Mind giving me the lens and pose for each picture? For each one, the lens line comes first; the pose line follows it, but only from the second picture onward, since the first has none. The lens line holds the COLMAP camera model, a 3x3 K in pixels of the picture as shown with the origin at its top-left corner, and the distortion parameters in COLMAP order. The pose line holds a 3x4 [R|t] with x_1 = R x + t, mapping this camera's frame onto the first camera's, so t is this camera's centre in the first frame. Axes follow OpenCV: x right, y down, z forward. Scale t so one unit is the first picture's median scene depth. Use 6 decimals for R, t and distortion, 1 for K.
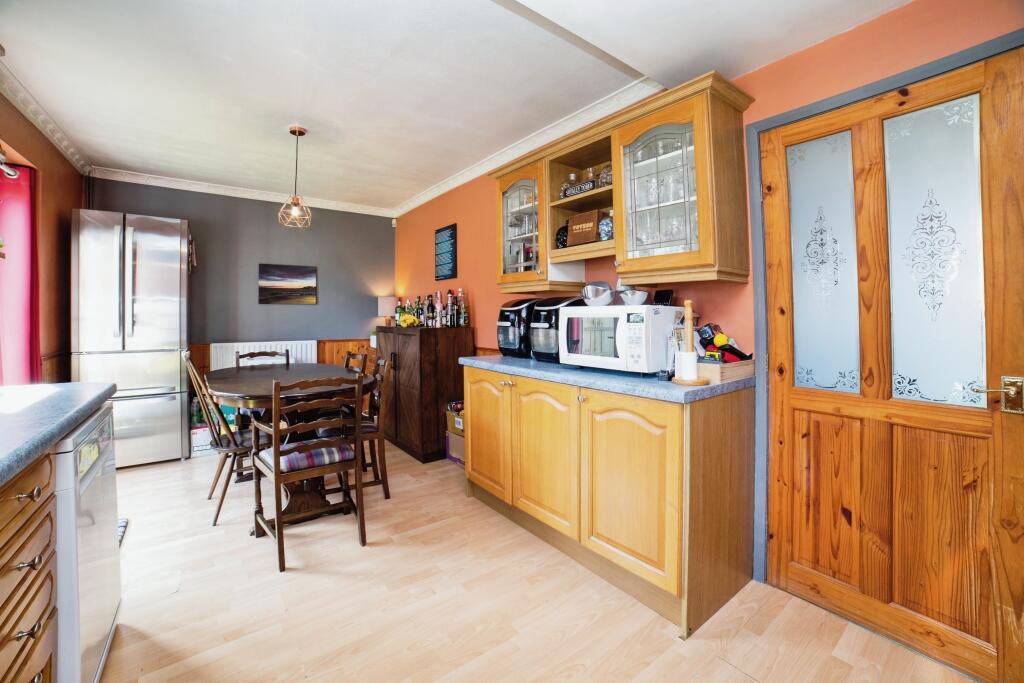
lens RADIAL K [[424.4, 0, 506.5], [0, 424.4, 303.4], [0, 0, 1]] dist [-0.100166, 0.034105]
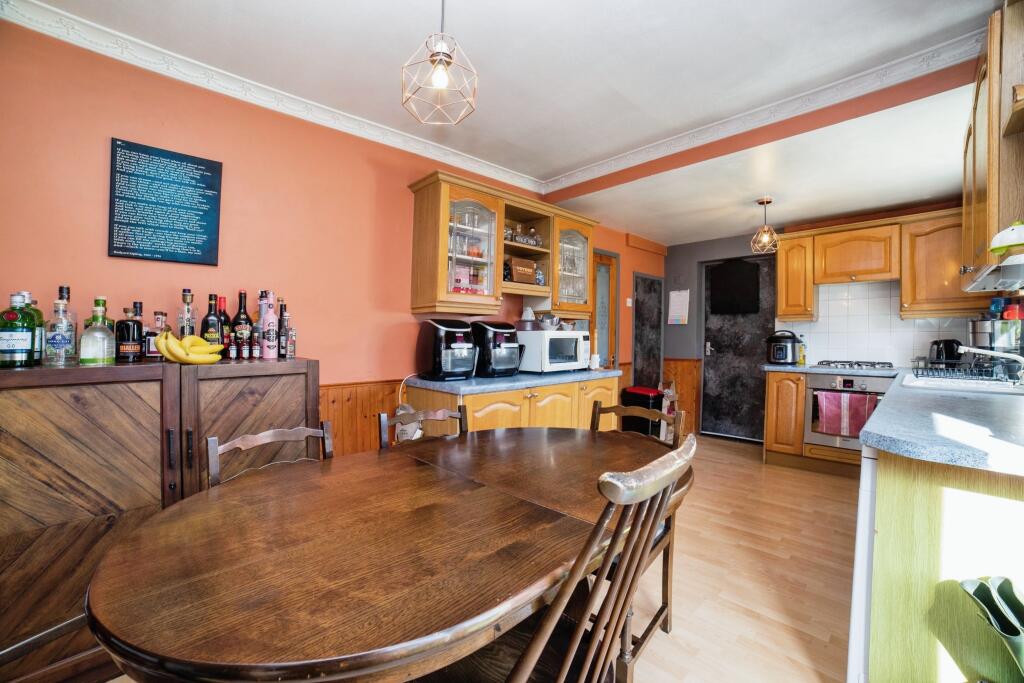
lens RADIAL K [[424.7, 0, 512.0], [0, 424.7, 341.5], [0, 0, 1]] dist [-0.098900, 0.034448]
pose [[-0.117750, -0.005471, 0.993028, -1.072566], [-0.021872, 0.999757, 0.002915, 0.037909], [-0.992802, -0.021376, -0.117841, 1.125794]]
